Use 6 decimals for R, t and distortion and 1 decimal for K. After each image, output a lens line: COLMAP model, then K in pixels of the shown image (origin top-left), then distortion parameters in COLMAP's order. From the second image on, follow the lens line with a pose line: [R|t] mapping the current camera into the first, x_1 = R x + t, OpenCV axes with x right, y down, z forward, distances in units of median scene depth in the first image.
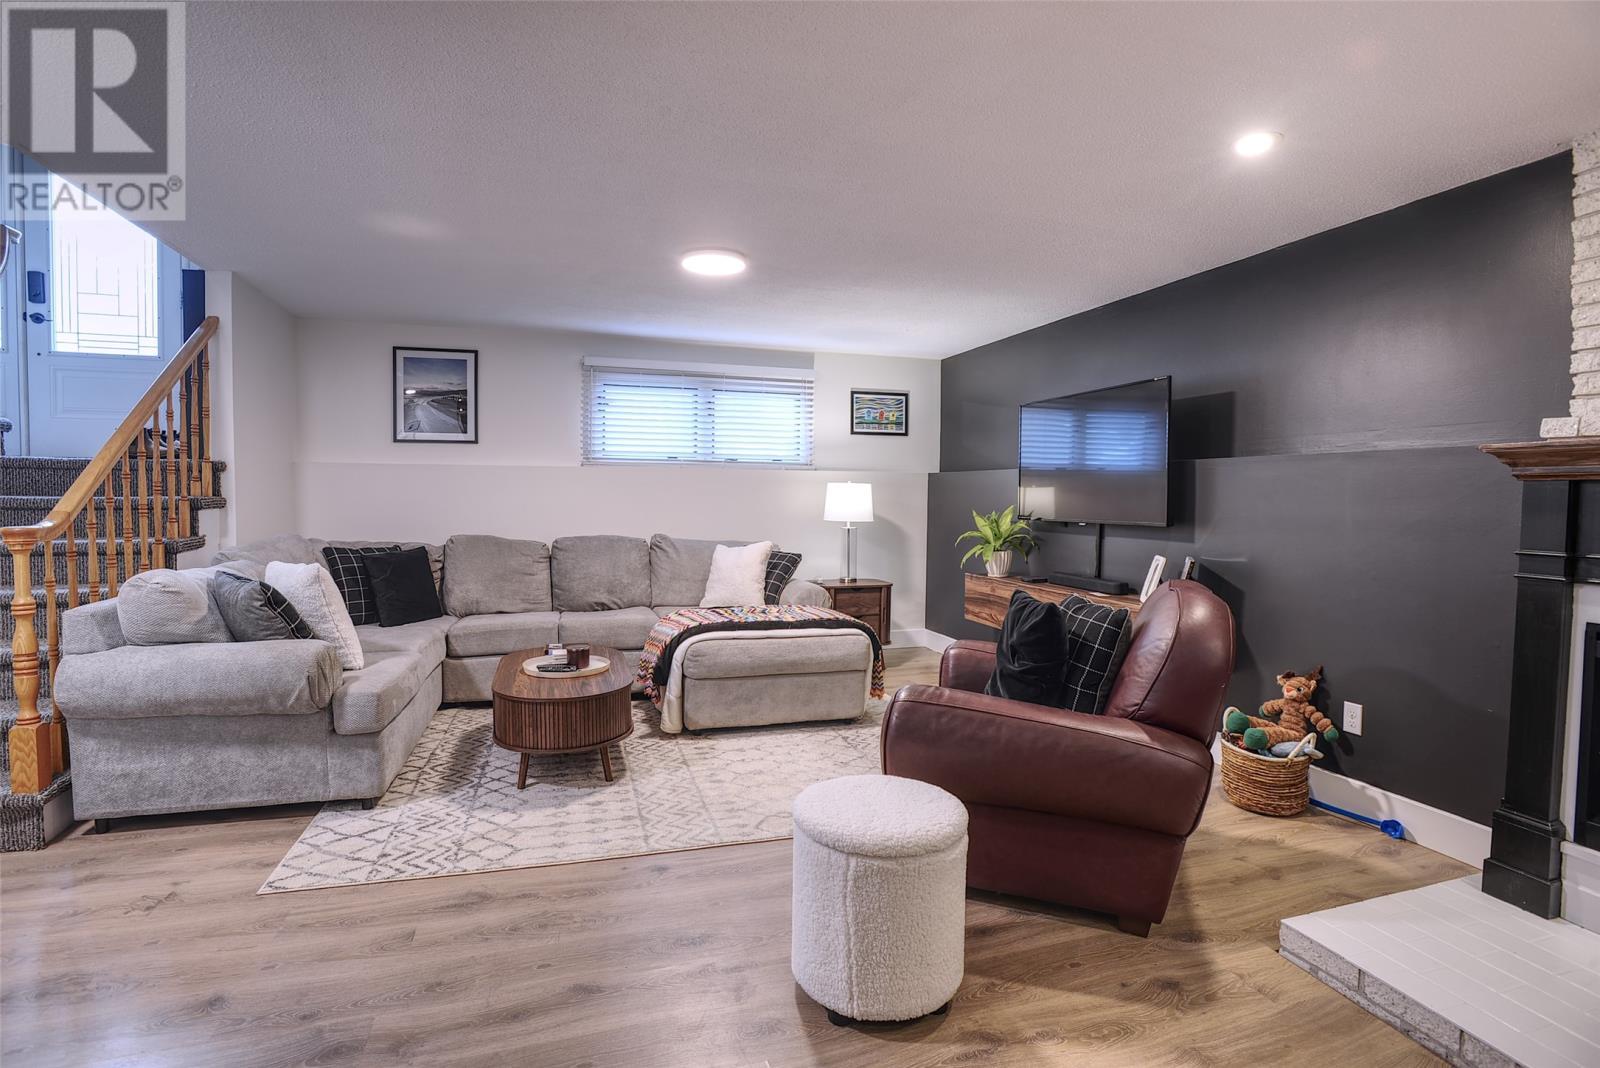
lens RADIAL K [[796.5, 0, 800.9], [0, 796.5, 529.6], [0, 0, 1]] dist [-0.032247, 0.003445]
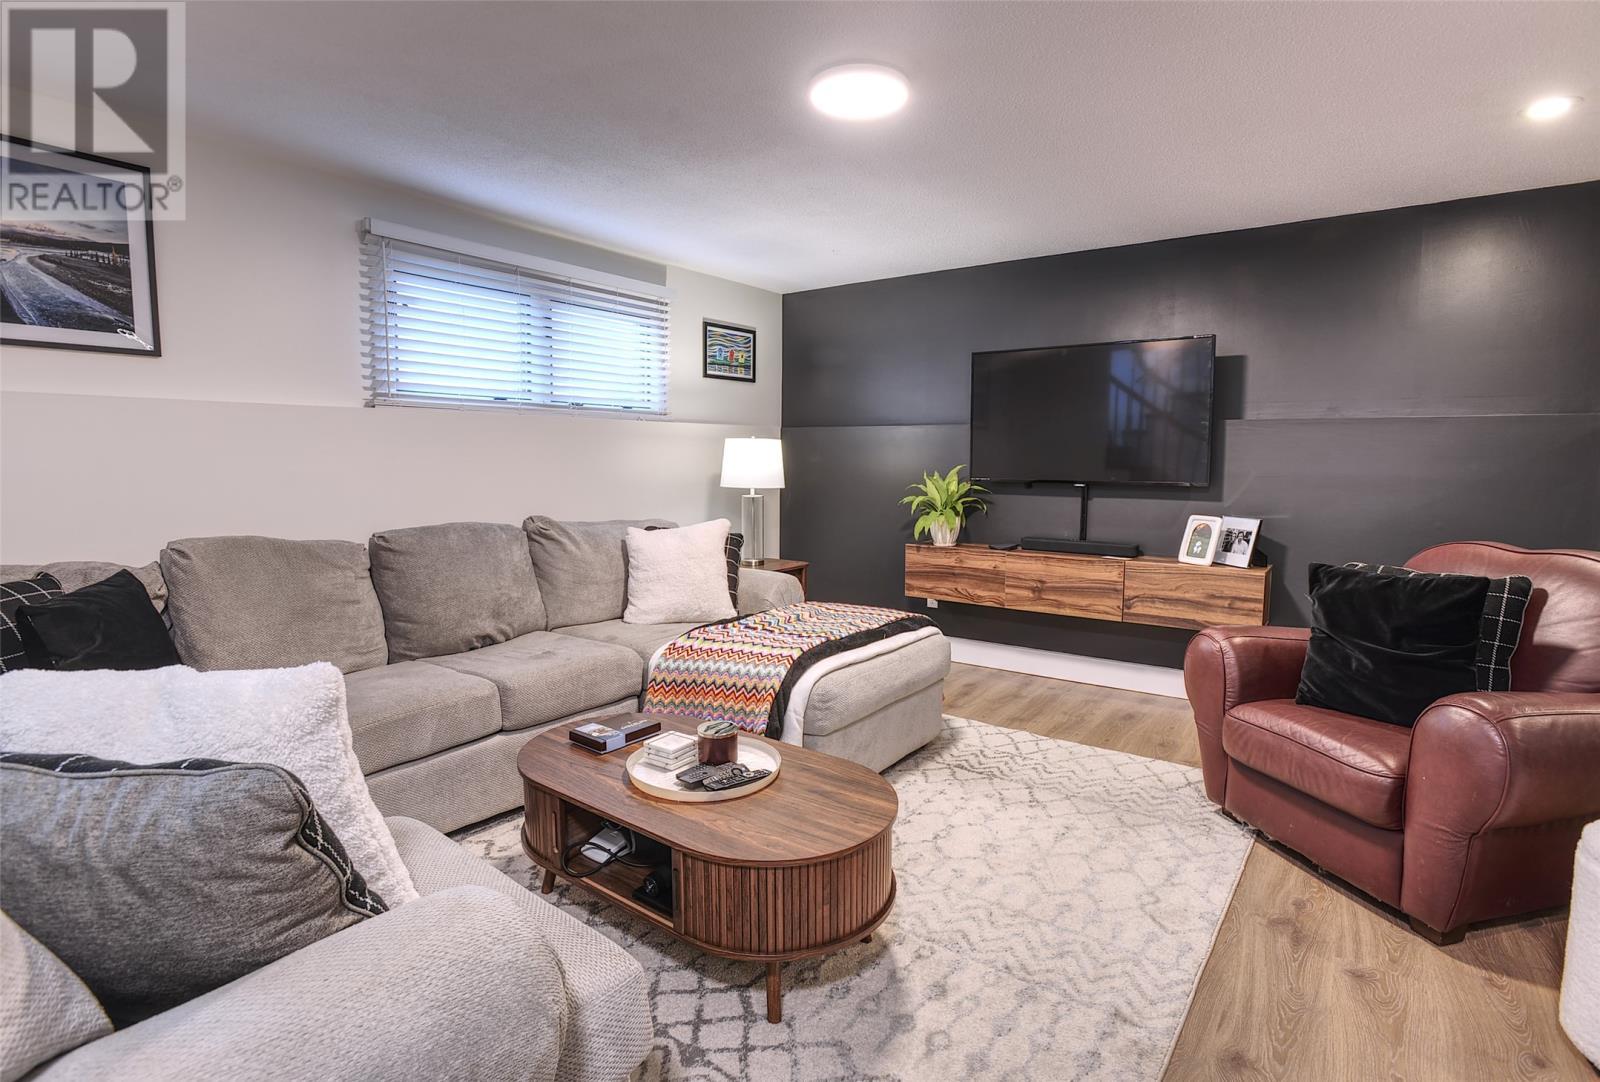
lens RADIAL K [[782.6, 0, 802.6], [0, 782.6, 543.8], [0, 0, 1]] dist [-0.033709, 0.001245]
pose [[0.802779, -0.070609, 0.592081, -0.377392], [0.027453, 0.996288, 0.081590, -0.017844], [-0.595644, -0.049245, 0.801738, 0.359914]]
